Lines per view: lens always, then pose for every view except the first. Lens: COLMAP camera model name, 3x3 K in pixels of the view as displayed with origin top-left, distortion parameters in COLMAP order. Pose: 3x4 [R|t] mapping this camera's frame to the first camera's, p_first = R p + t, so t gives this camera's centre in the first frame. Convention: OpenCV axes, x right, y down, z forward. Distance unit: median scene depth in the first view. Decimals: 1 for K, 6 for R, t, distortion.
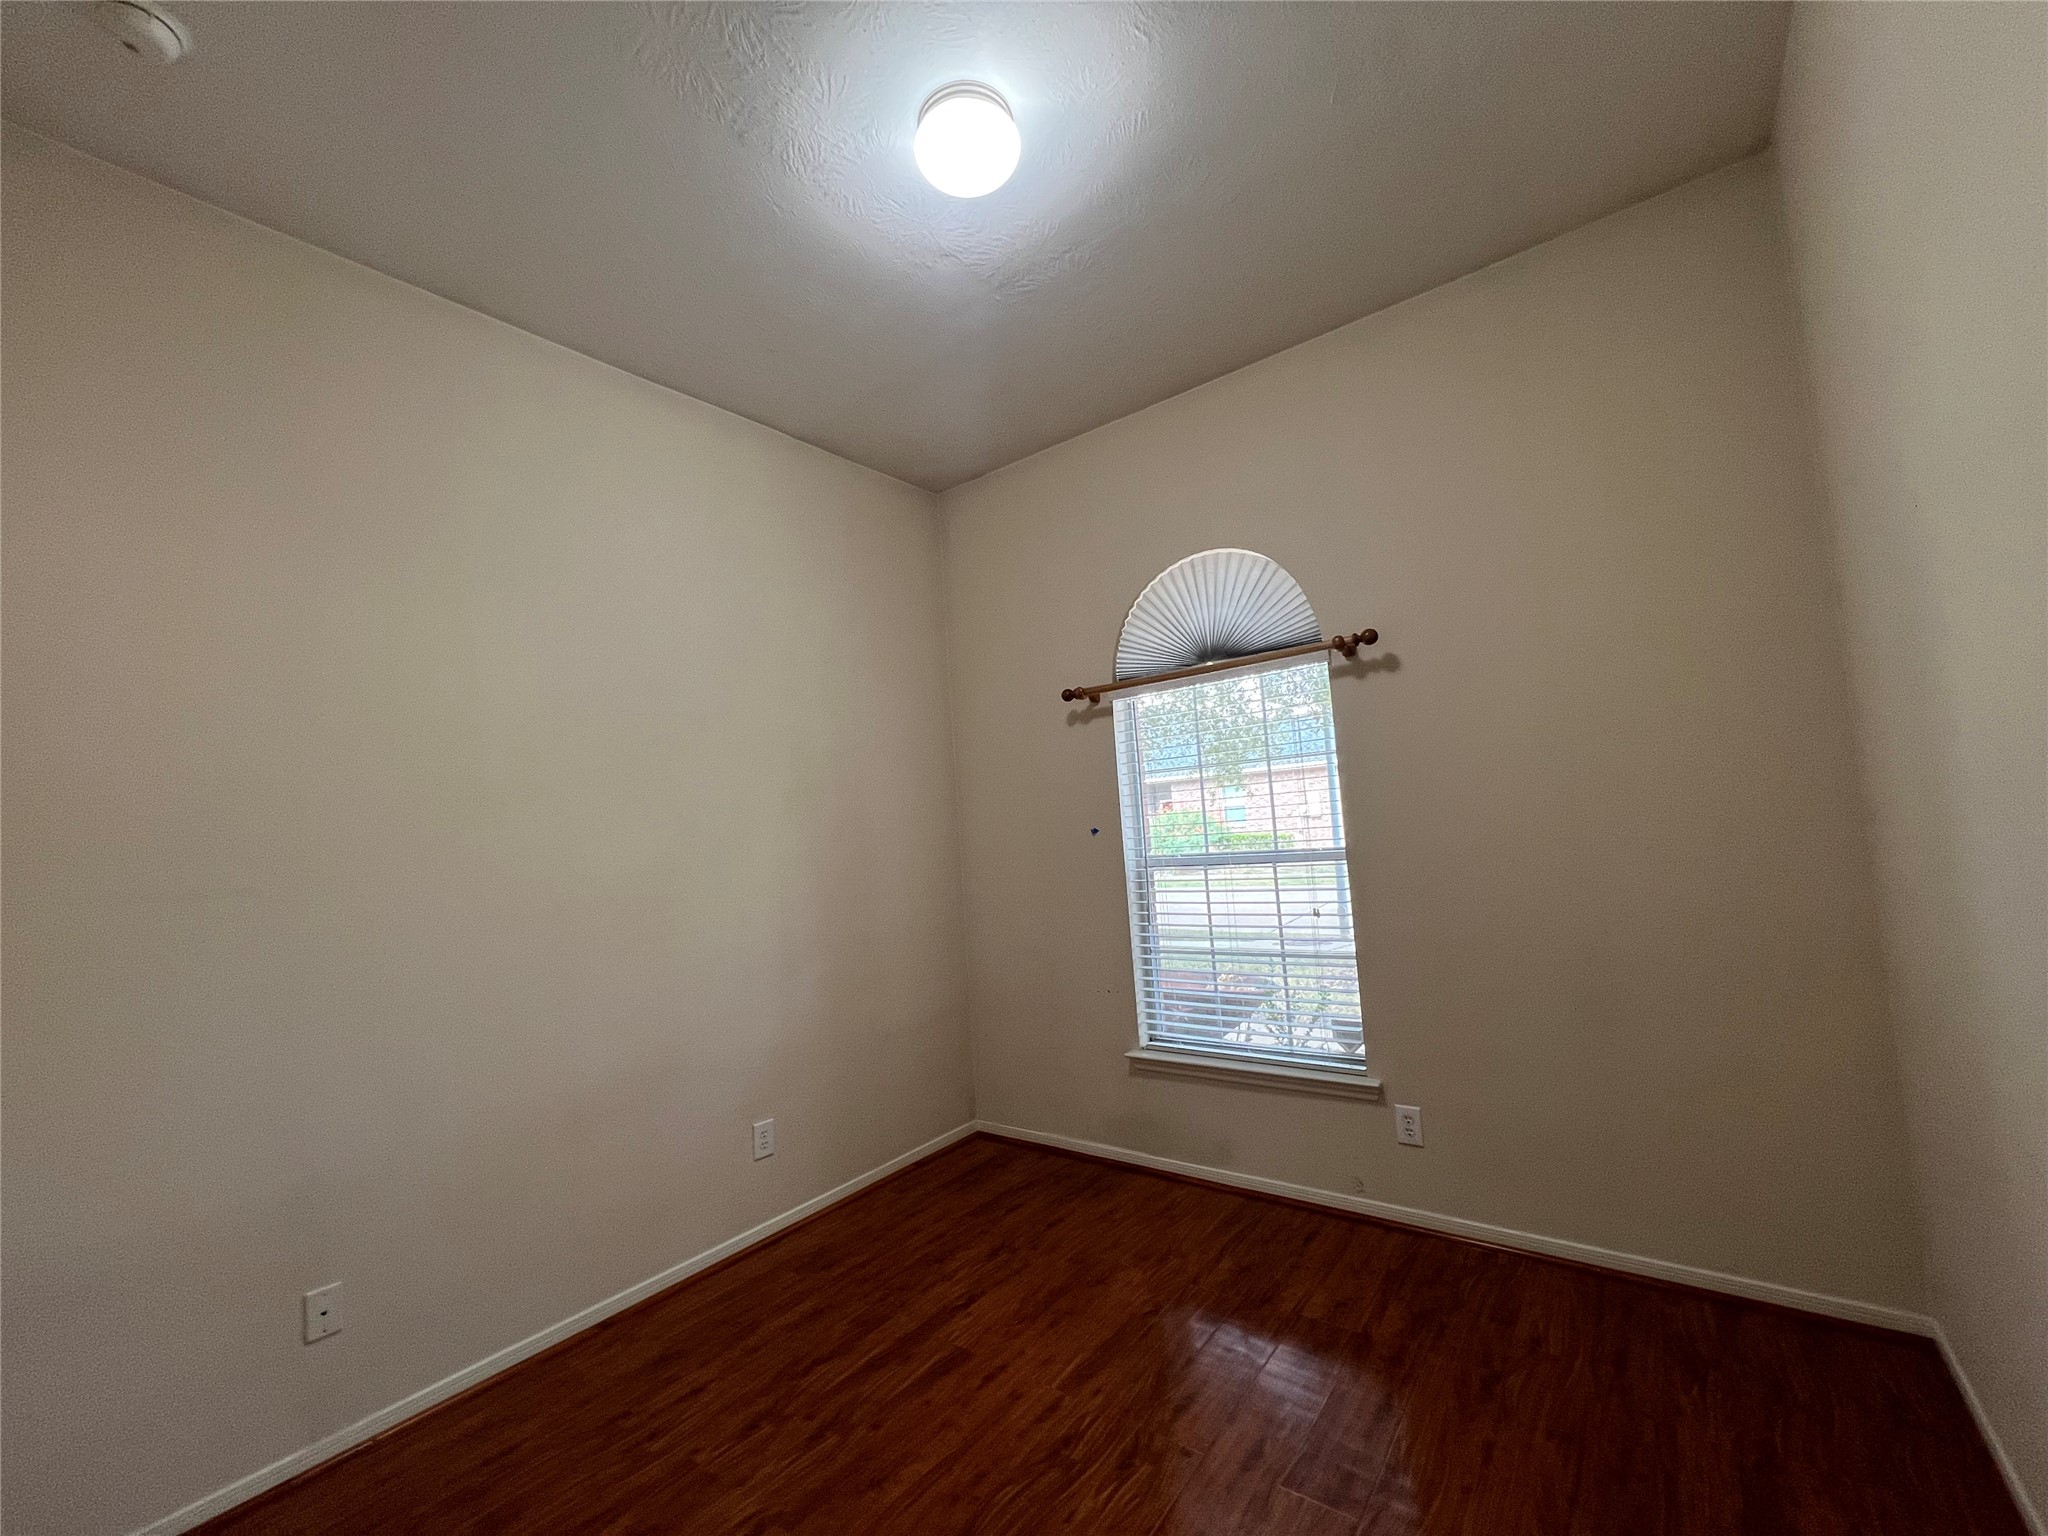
lens RADIAL K [[821.4, 0, 1034.0], [0, 821.4, 767.9], [0, 0, 1]] dist [-0.000074, 0.000766]
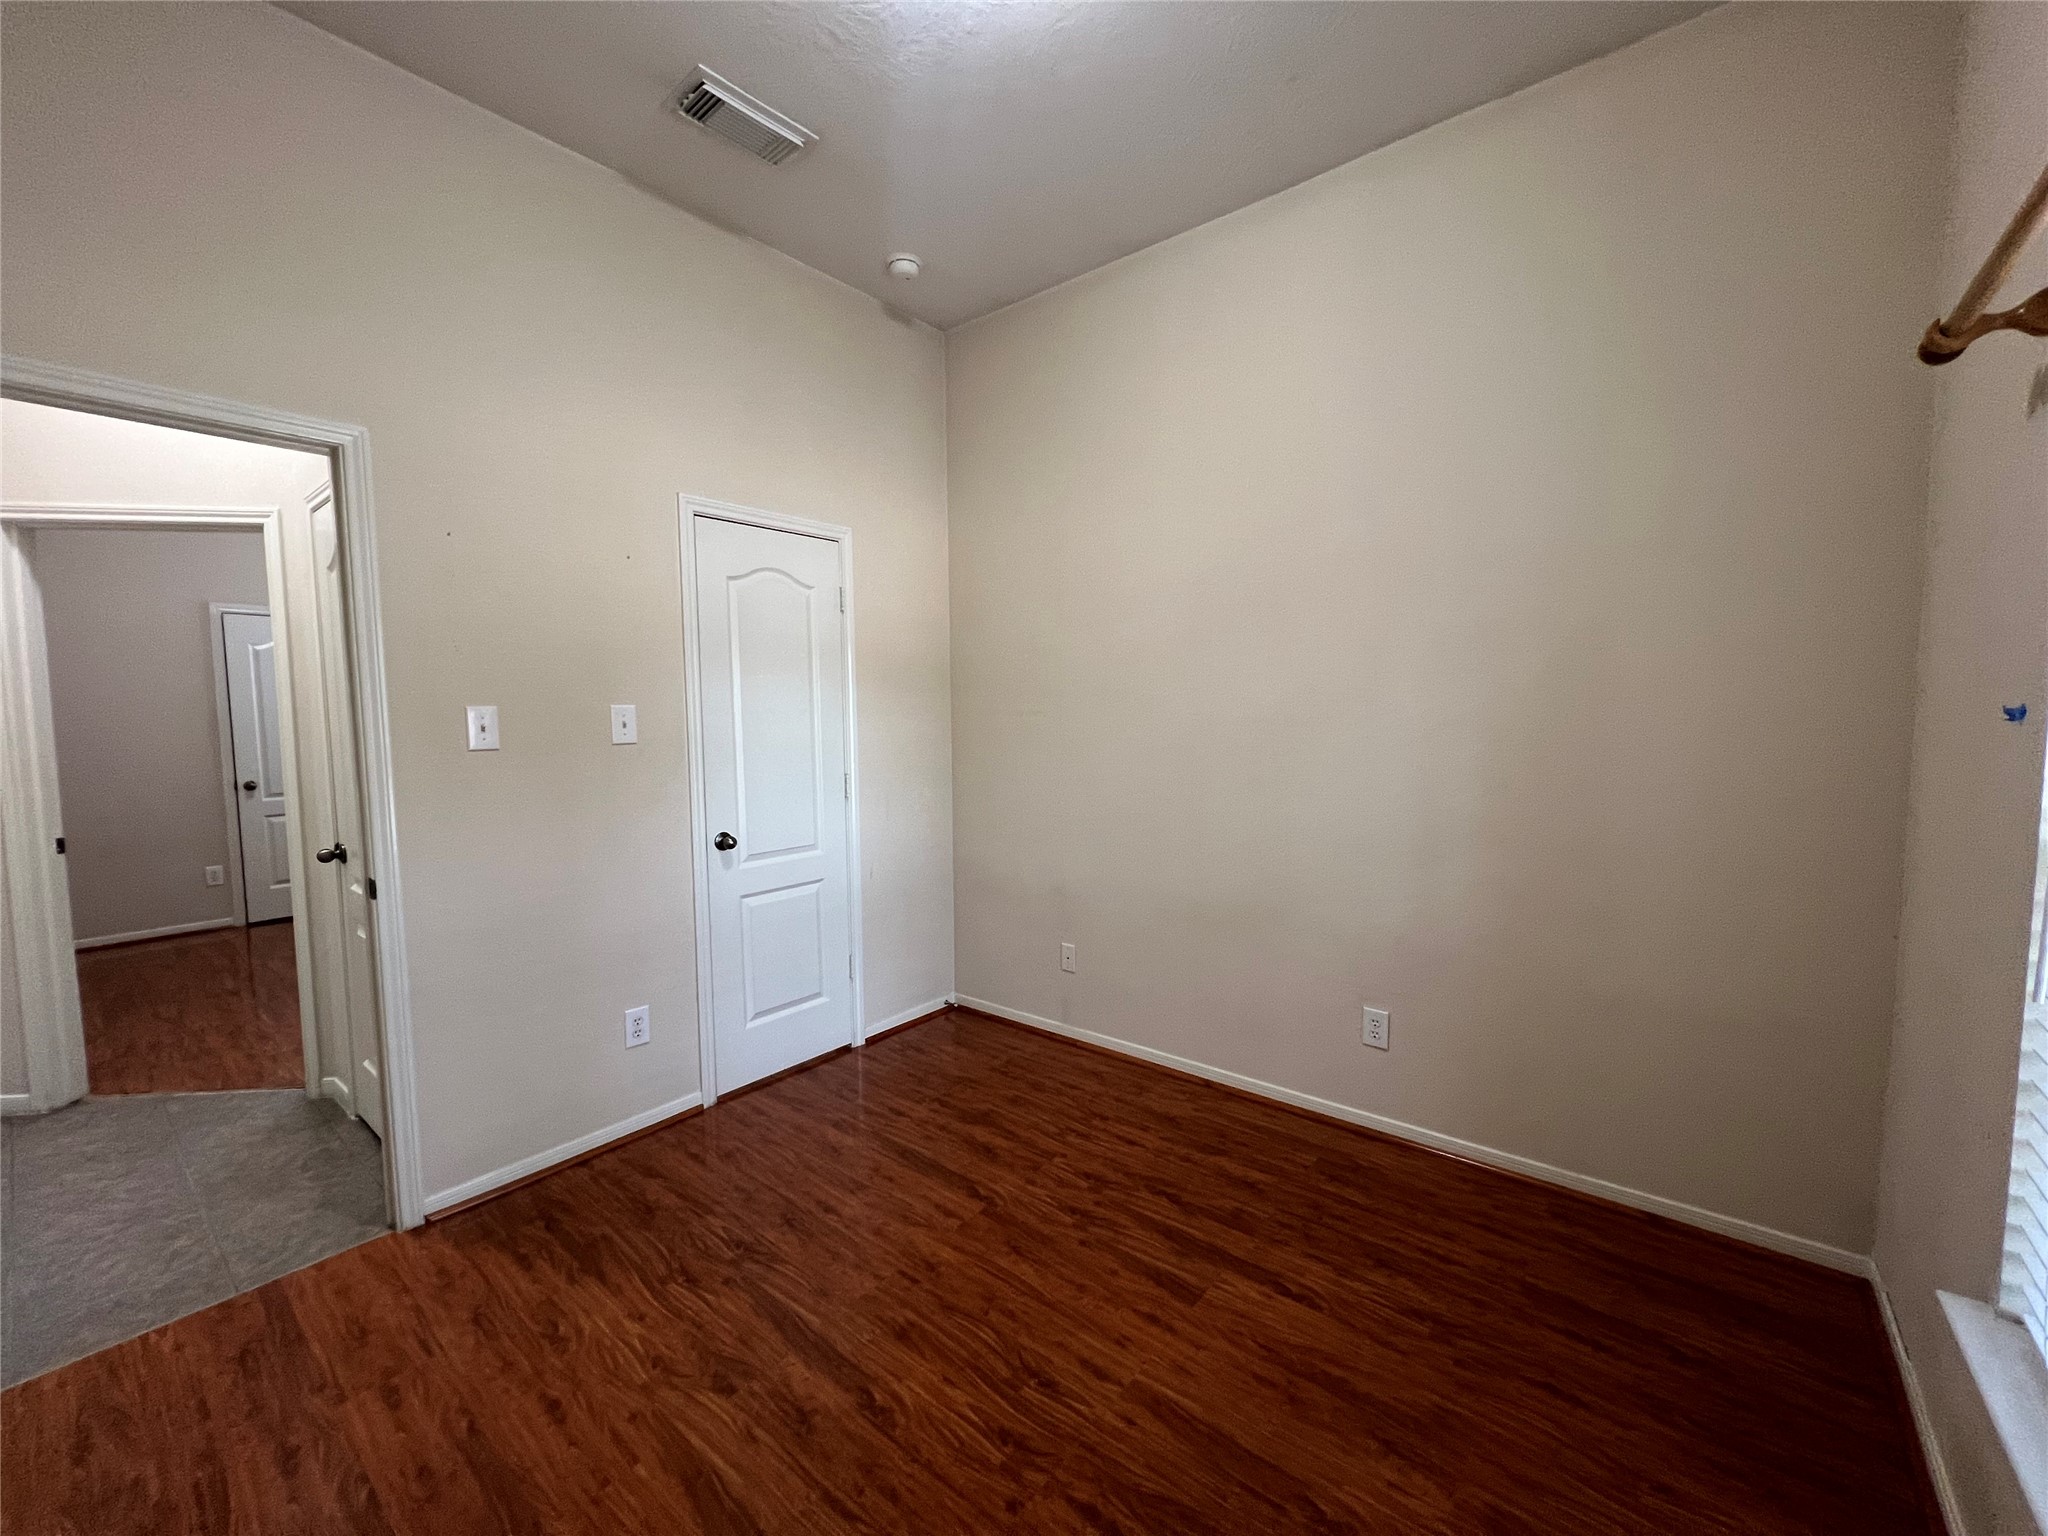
lens RADIAL K [[821.4, 0, 1014.3], [0, 821.4, 771.7], [0, 0, 1]] dist [-0.000074, 0.000766]
pose [[-0.038132, 0.143525, -0.988912, 0.727702], [0.086374, 0.986401, 0.139830, 0.022006], [0.995533, -0.080084, -0.050010, 0.922238]]
